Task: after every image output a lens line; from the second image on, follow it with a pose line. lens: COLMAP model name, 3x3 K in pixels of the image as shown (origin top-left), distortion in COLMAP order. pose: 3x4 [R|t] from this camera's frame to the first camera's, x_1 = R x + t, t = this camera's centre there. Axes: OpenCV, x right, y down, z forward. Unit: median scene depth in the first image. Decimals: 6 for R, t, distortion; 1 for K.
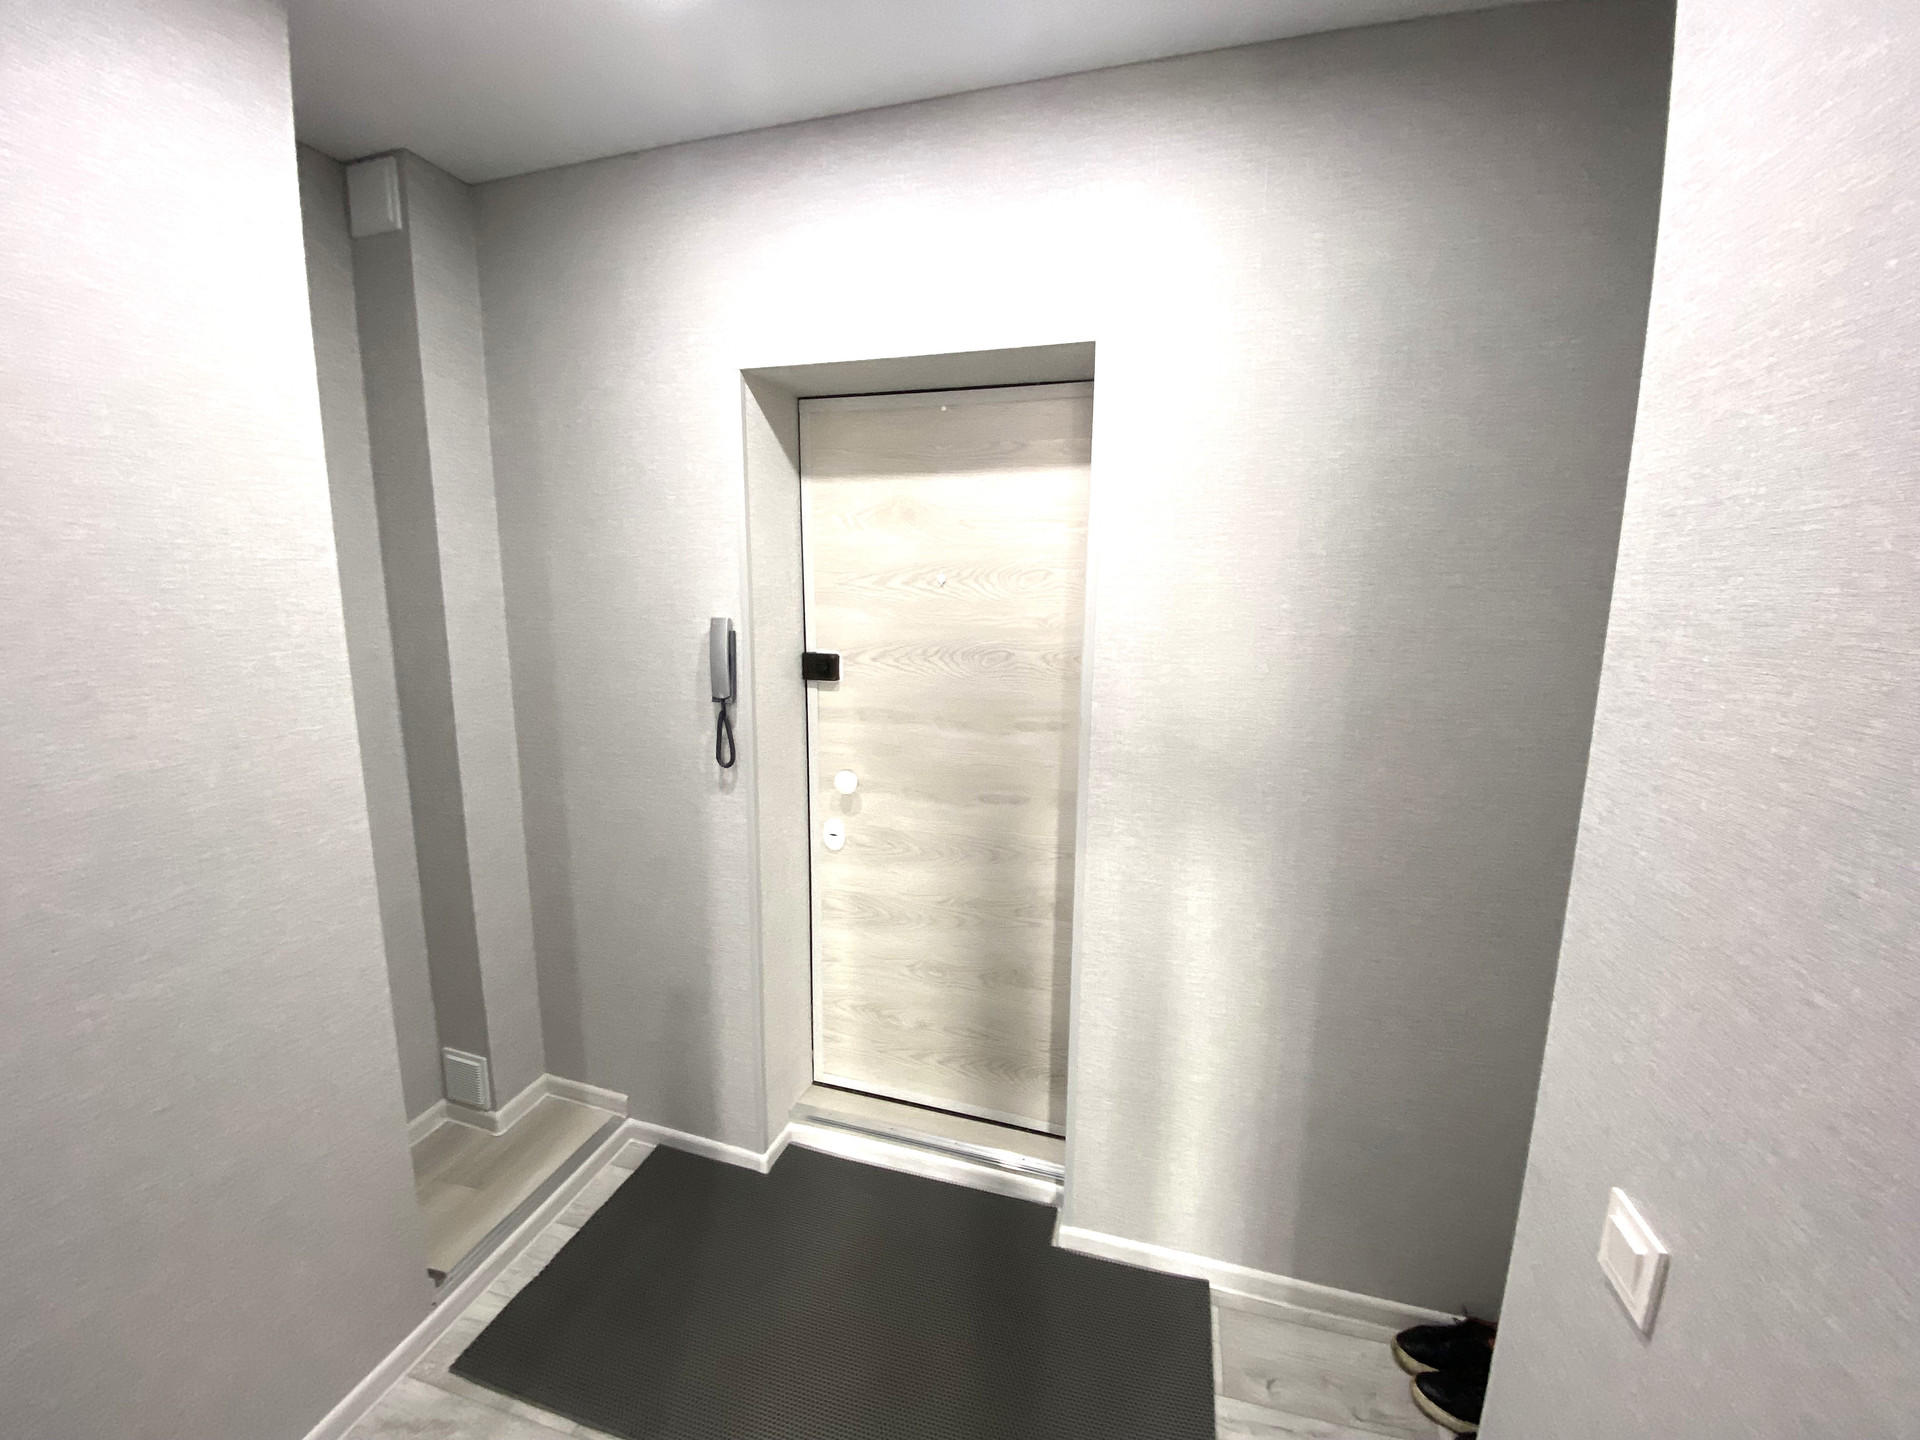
lens RADIAL K [[793.3, 0, 950.8], [0, 793.3, 723.9], [0, 0, 1]] dist [0.042960, -0.038802]
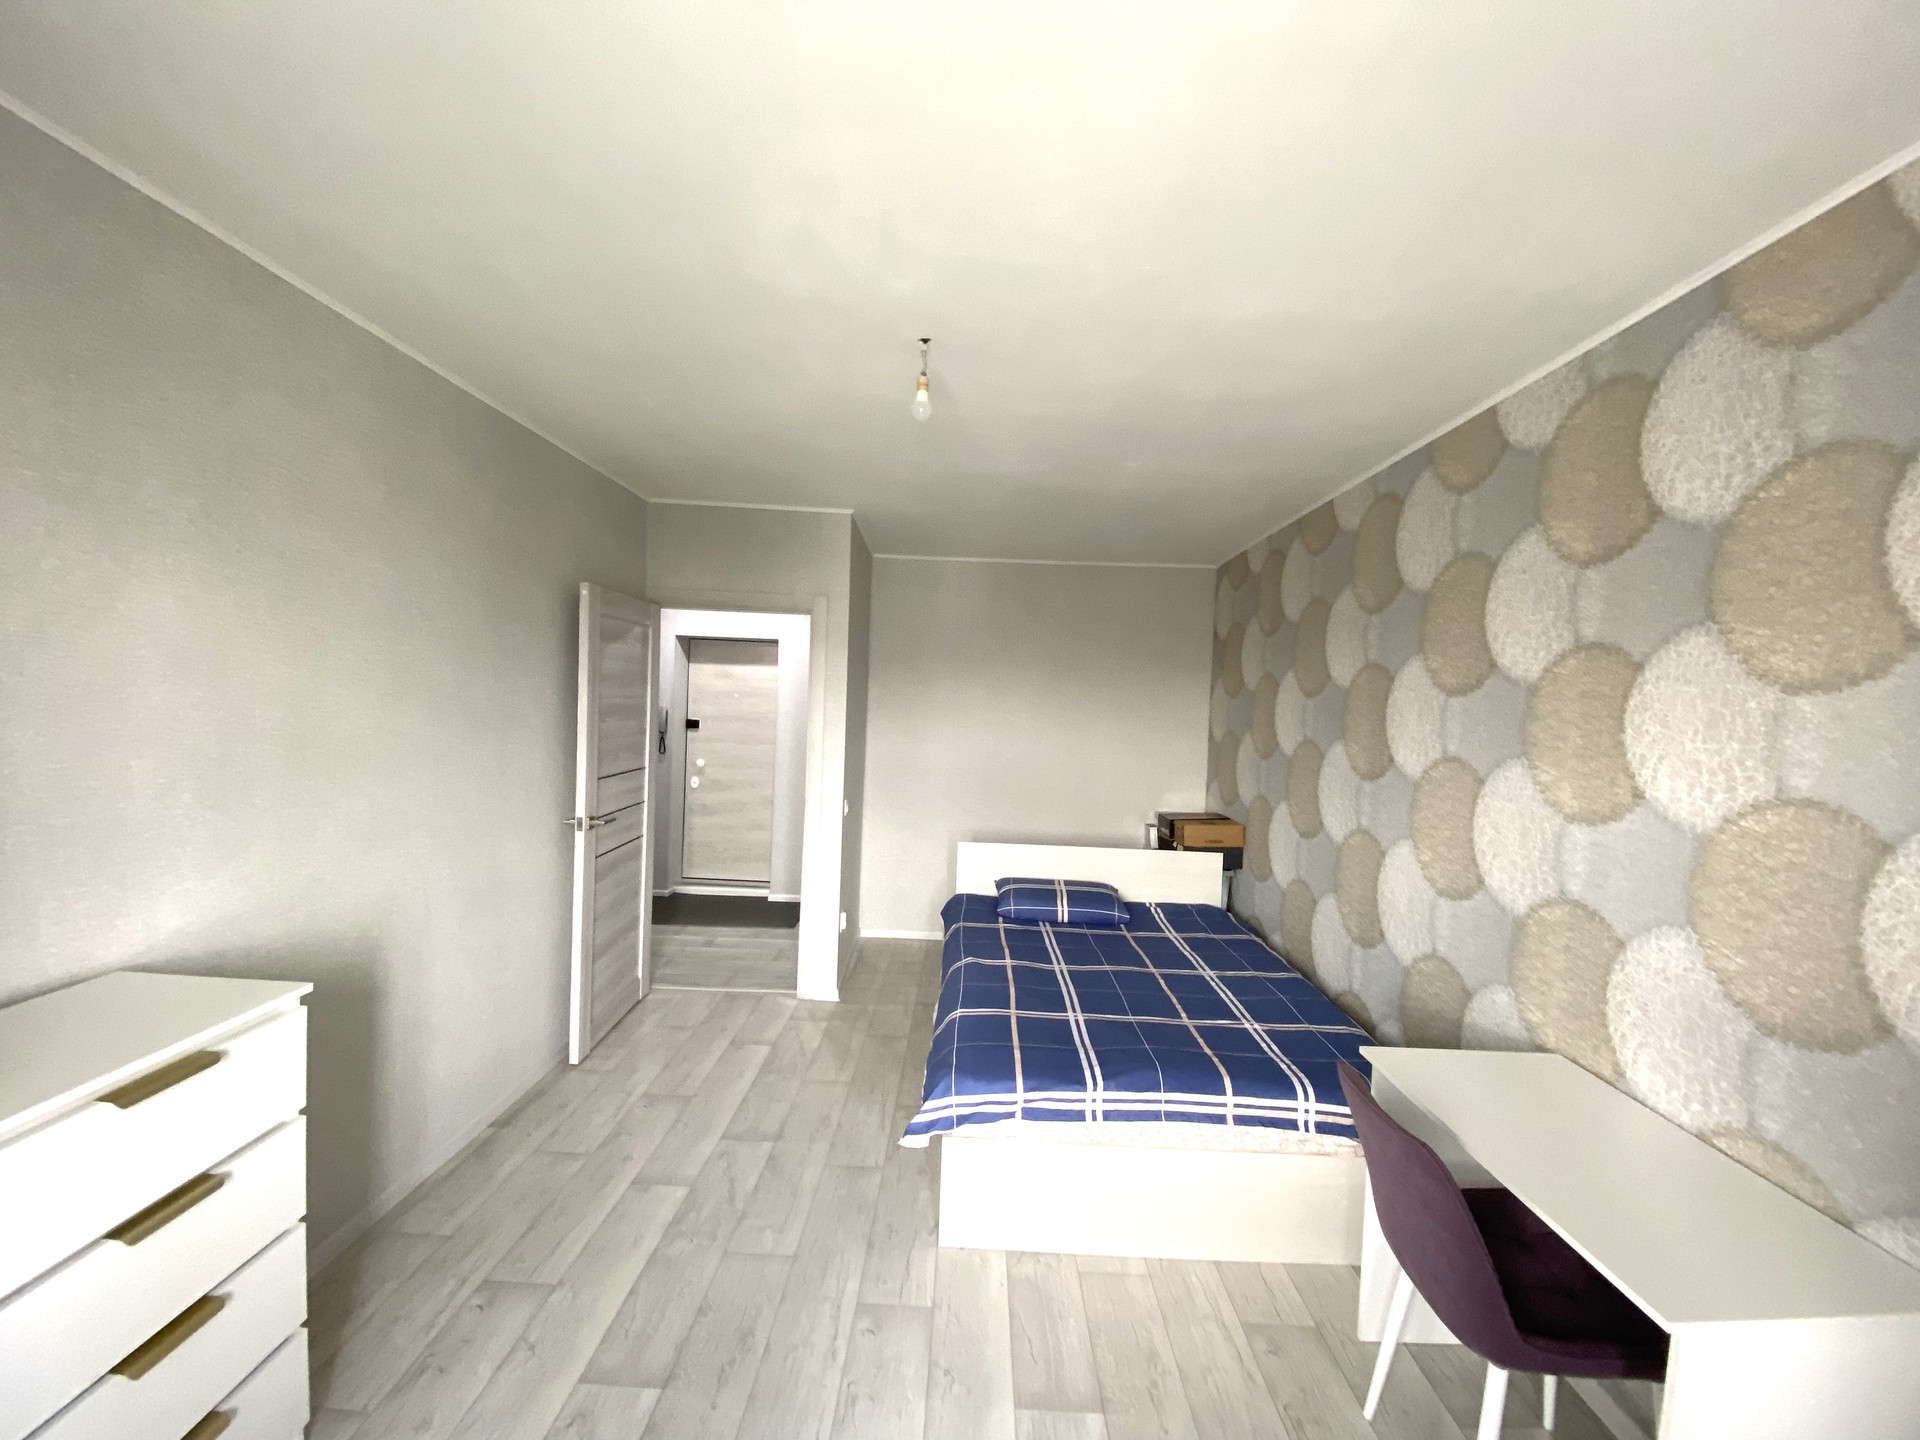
lens RADIAL K [[793.3, 0, 950.8], [0, 793.3, 723.9], [0, 0, 1]] dist [0.042960, -0.038802]
pose [[0.964880, 0.008713, 0.262548, -0.013763], [0.026443, 0.991152, -0.130072, 0.357796], [-0.261358, 0.132446, 0.956112, -2.205460]]
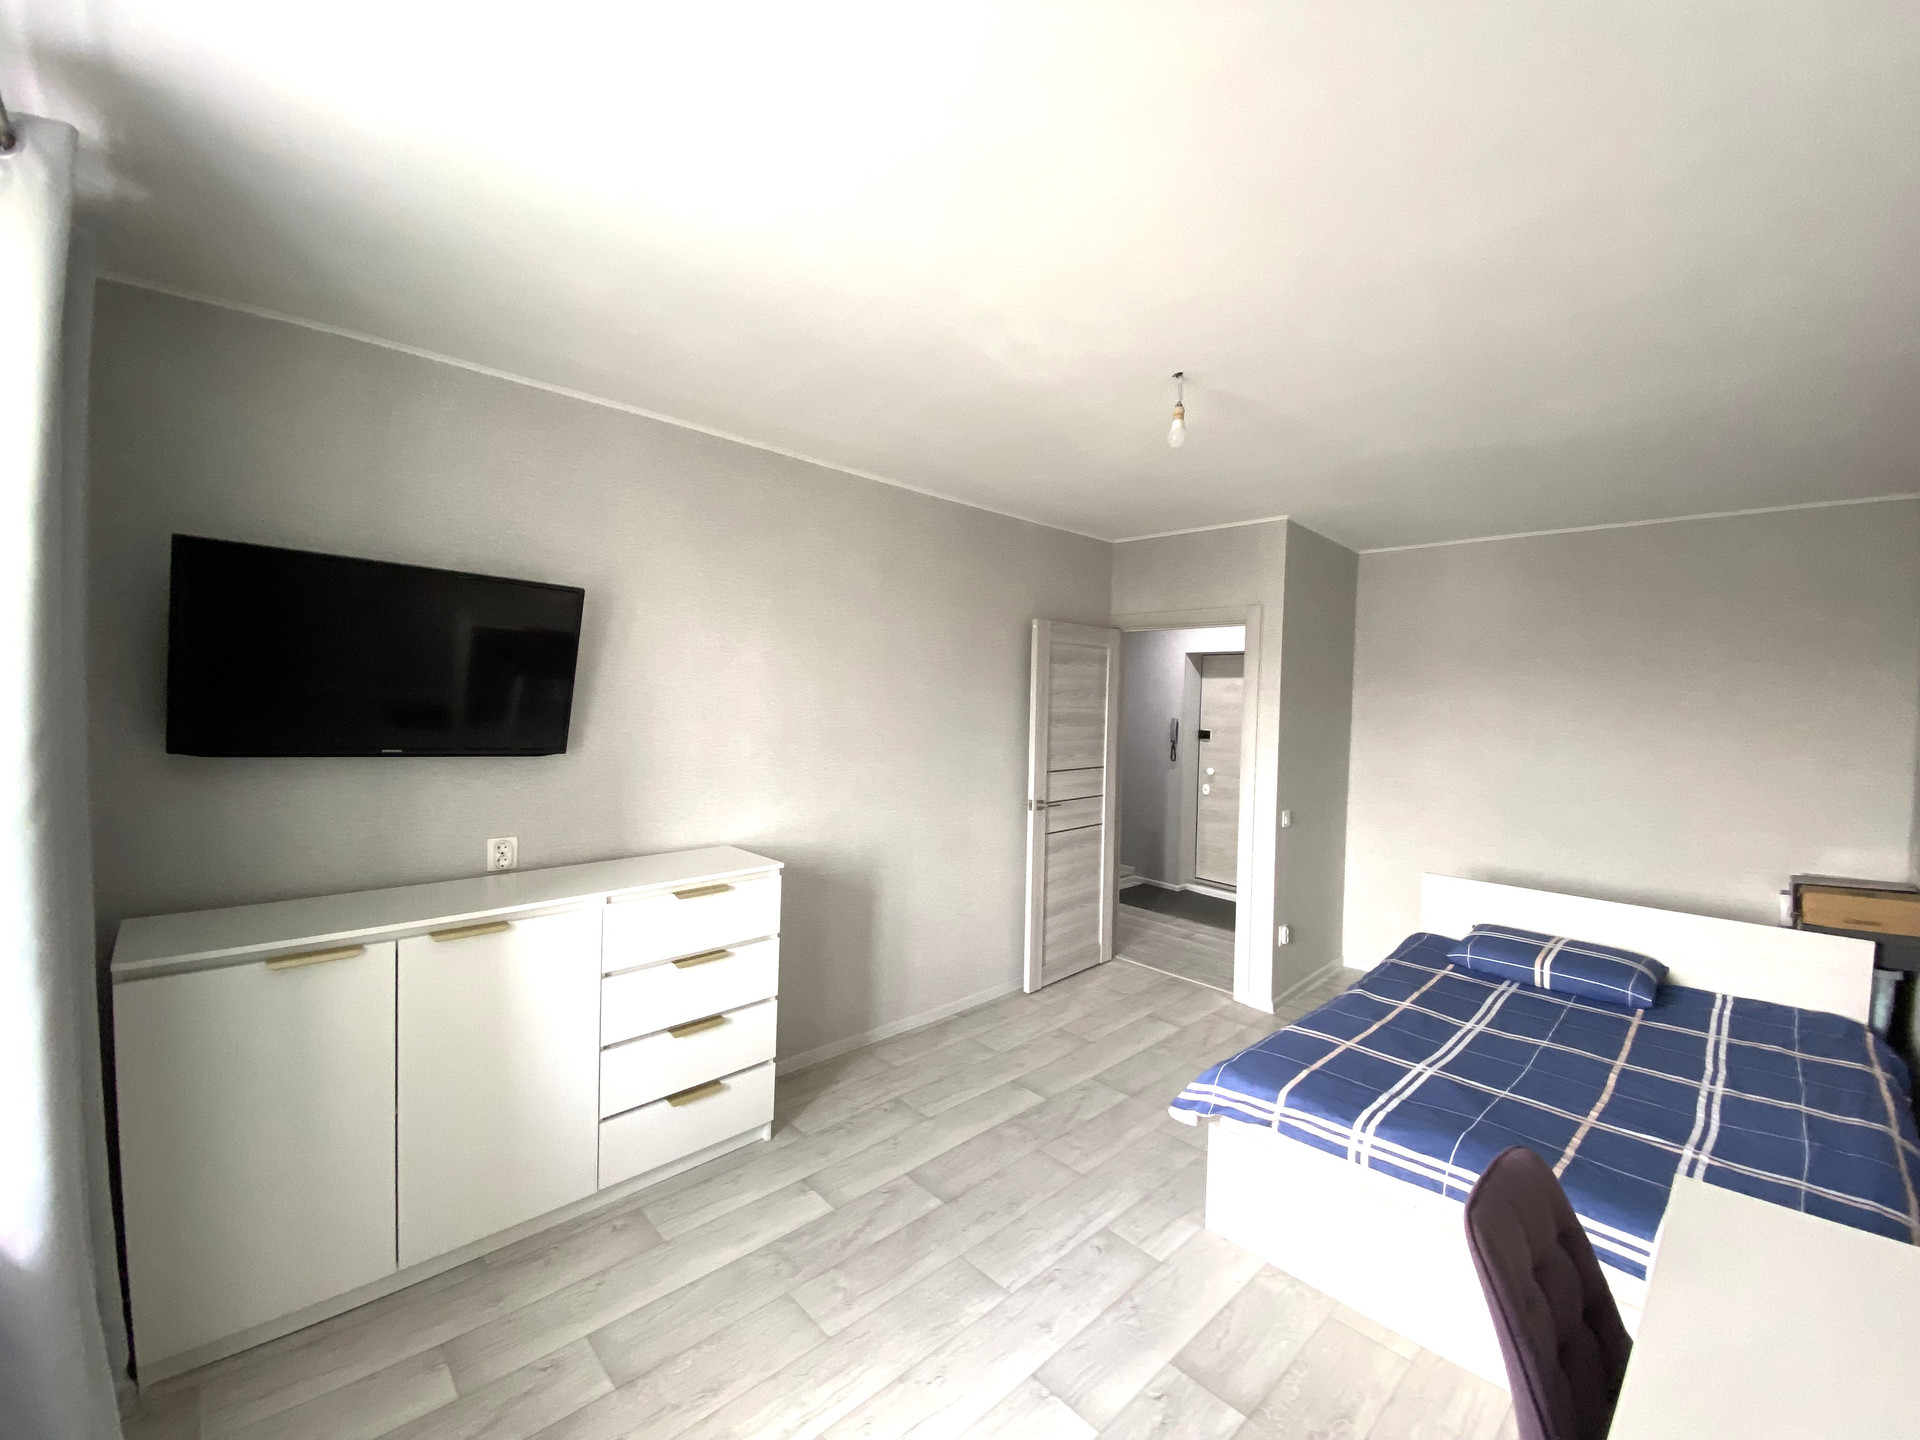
lens RADIAL K [[793.3, 0, 950.8], [0, 793.3, 723.9], [0, 0, 1]] dist [0.042960, -0.038802]
pose [[0.862682, 0.025807, -0.505088, 0.597573], [-0.101350, 0.987260, -0.122660, 0.397912], [0.495488, 0.157007, 0.854307, -2.344303]]
